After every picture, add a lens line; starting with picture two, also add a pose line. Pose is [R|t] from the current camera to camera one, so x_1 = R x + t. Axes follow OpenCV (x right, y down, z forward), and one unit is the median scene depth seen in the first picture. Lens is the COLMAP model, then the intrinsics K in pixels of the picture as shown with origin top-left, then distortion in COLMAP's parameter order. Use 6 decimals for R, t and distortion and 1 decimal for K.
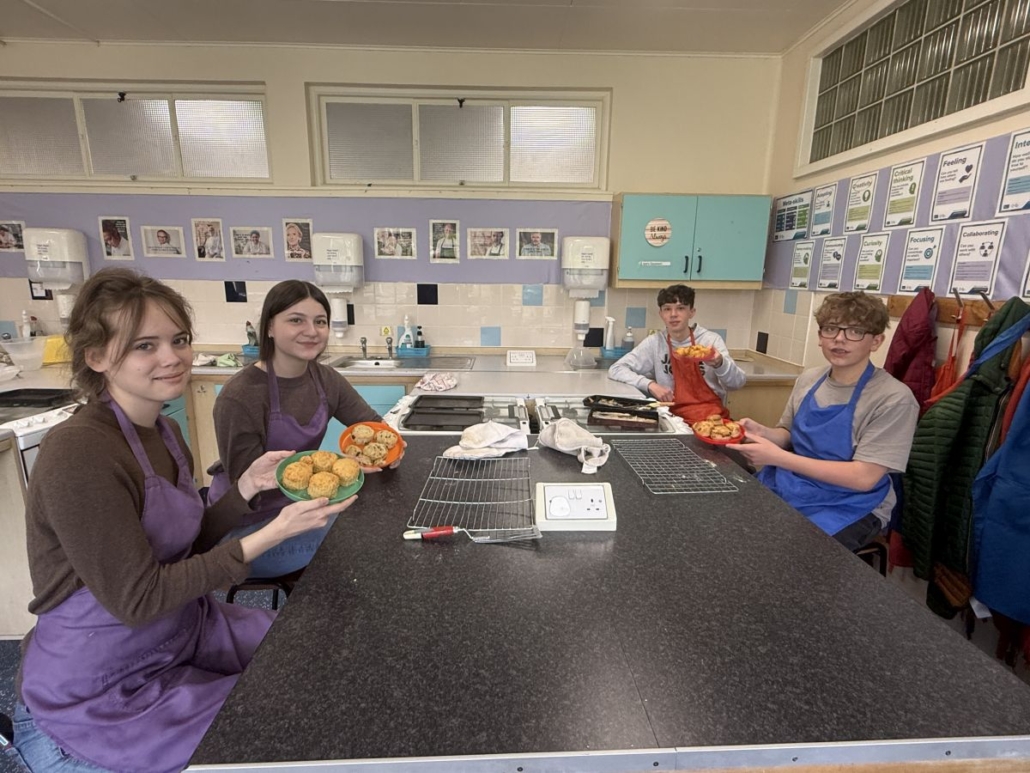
lens RADIAL K [[524.8, 0, 515.0], [0, 524.8, 386.5], [0, 0, 1]] dist [0.000107, 0.001311]
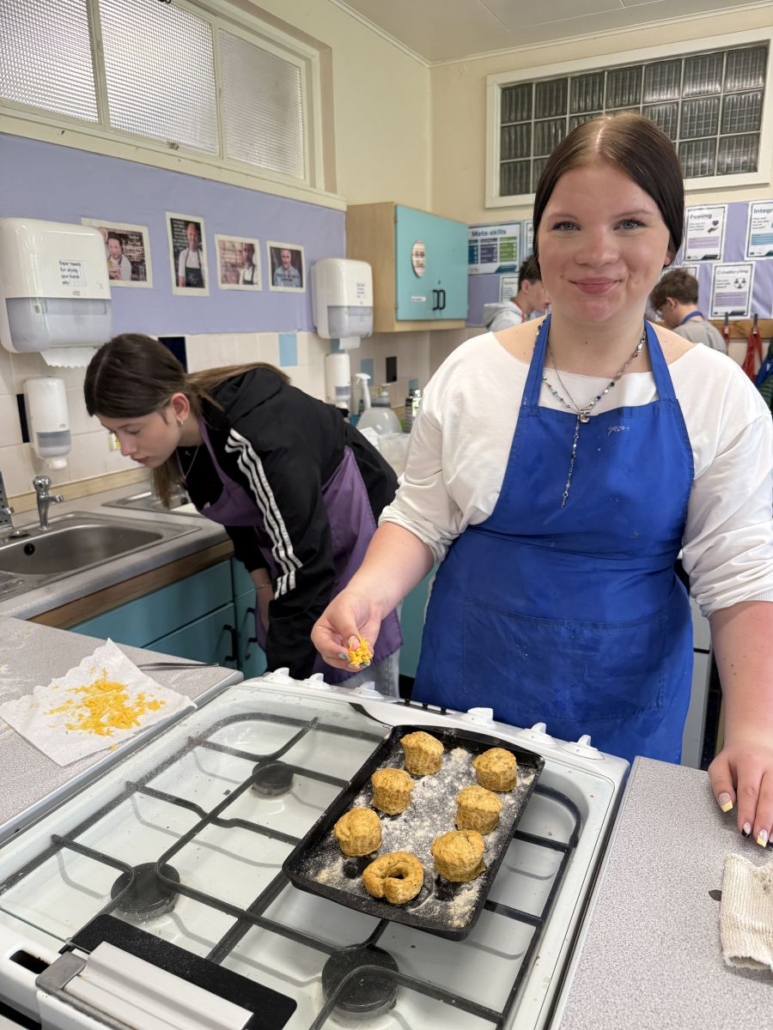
lens RADIAL K [[778.6, 0, 407.8], [0, 778.6, 517.6], [0, 0, 1]] dist [-0.012108, -0.004556]
pose [[0.444493, -0.237923, 0.863608, -0.800051], [0.220235, 0.963516, 0.152095, -0.094587], [-0.868287, 0.122591, 0.480675, 0.476210]]
